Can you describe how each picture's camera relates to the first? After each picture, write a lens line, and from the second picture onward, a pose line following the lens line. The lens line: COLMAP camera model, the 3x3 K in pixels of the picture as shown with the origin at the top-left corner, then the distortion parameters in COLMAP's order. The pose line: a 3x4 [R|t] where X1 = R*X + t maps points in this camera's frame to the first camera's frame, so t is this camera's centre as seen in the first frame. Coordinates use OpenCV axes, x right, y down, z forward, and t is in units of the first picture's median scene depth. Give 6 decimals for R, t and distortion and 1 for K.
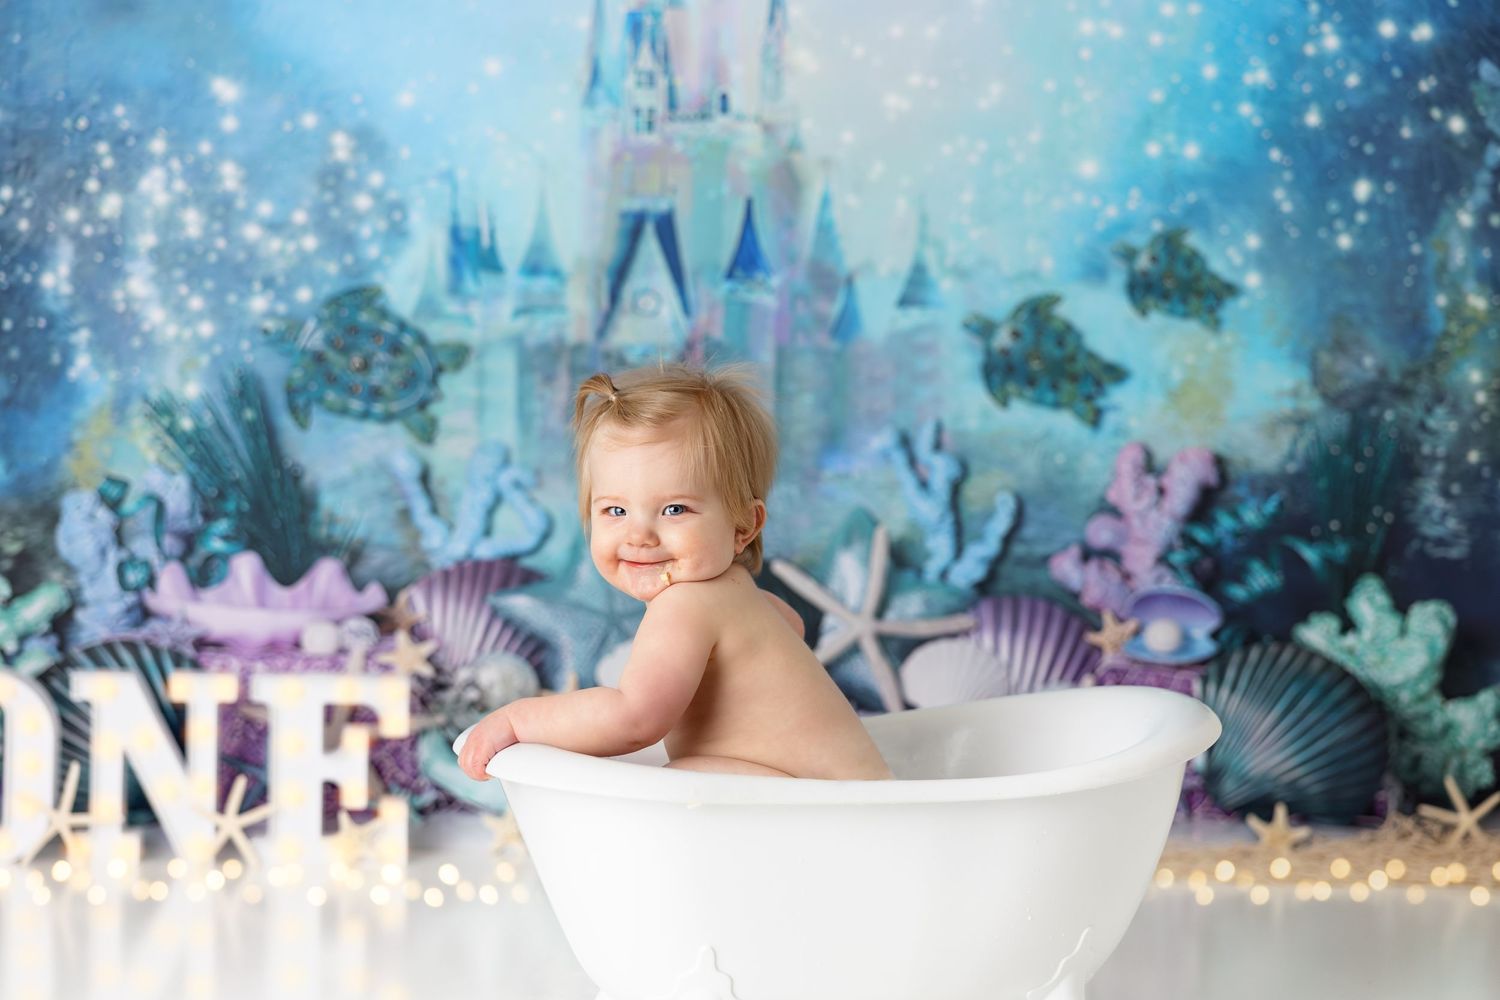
lens RADIAL K [[2860.4, 0, 753.6], [0, 2860.4, 502.2], [0, 0, 1]] dist [0.022680, -0.223270]
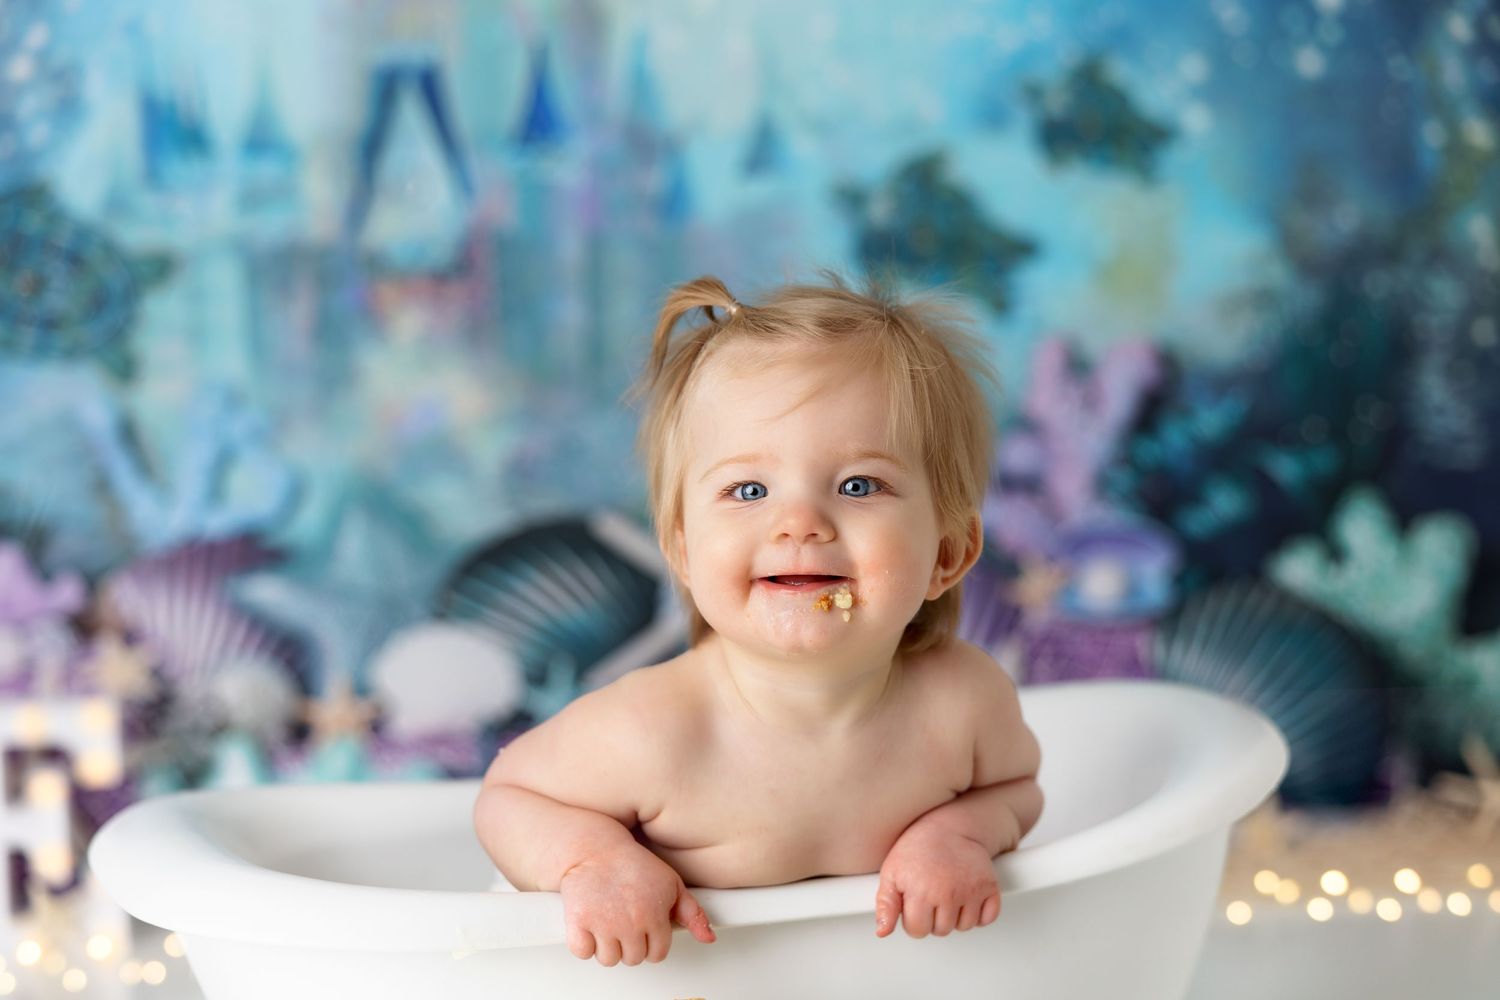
lens RADIAL K [[2464.8, 0, 751.1], [0, 2464.8, 497.0], [0, 0, 1]] dist [0.037128, -0.099453]
pose [[0.997302, -0.056017, 0.047434, 0.016974], [0.054997, 0.998232, 0.022535, 0.002896], [-0.048613, -0.019866, 0.998620, 0.337918]]
